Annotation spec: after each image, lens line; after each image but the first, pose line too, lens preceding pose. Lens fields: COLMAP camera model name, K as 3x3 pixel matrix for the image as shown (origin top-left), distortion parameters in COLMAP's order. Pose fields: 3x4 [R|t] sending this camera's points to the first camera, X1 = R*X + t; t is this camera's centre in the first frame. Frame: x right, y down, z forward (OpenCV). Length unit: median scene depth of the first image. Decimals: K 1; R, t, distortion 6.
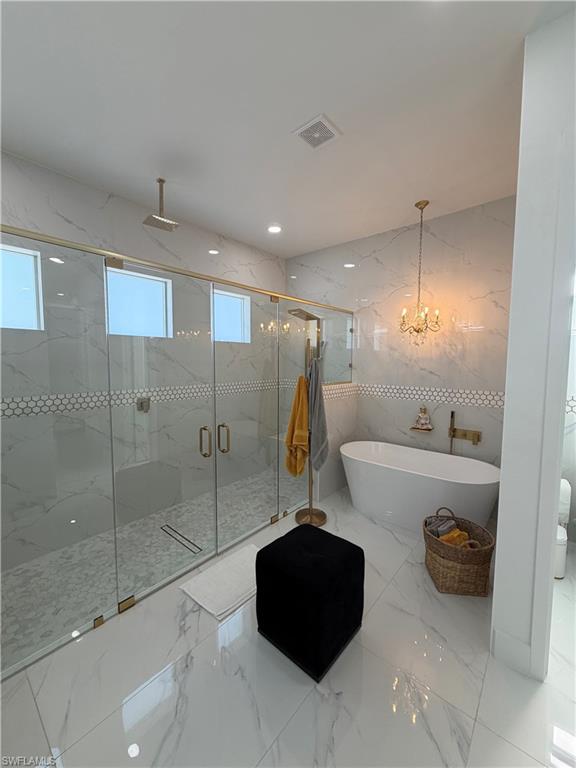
lens RADIAL K [[306.4, 0, 288.5], [0, 306.4, 381.9], [0, 0, 1]] dist [0.000726, 0.000191]
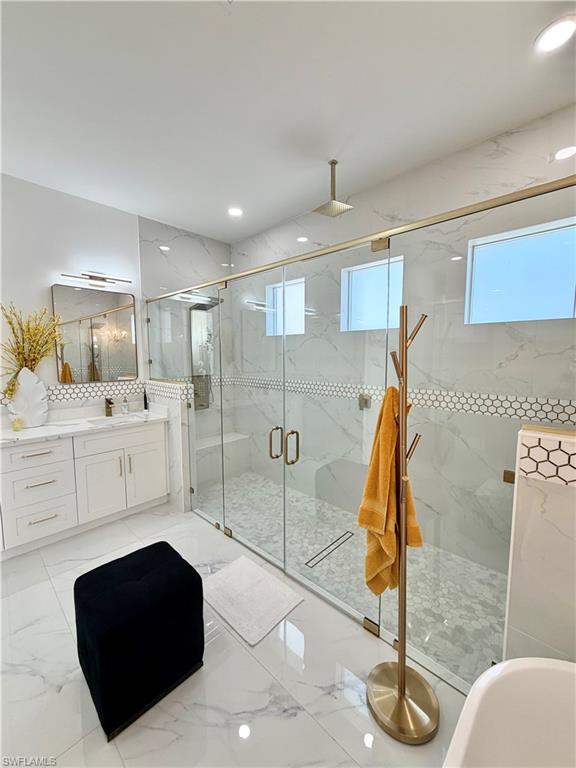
lens RADIAL K [[306.4, 0, 288.5], [0, 306.4, 381.9], [0, 0, 1]] dist [0.000726, 0.000191]
pose [[-0.042853, 0.085307, -0.995433, 0.575298], [-0.072157, 0.993482, 0.088246, -0.064890], [0.996472, 0.075609, -0.036418, 0.942599]]
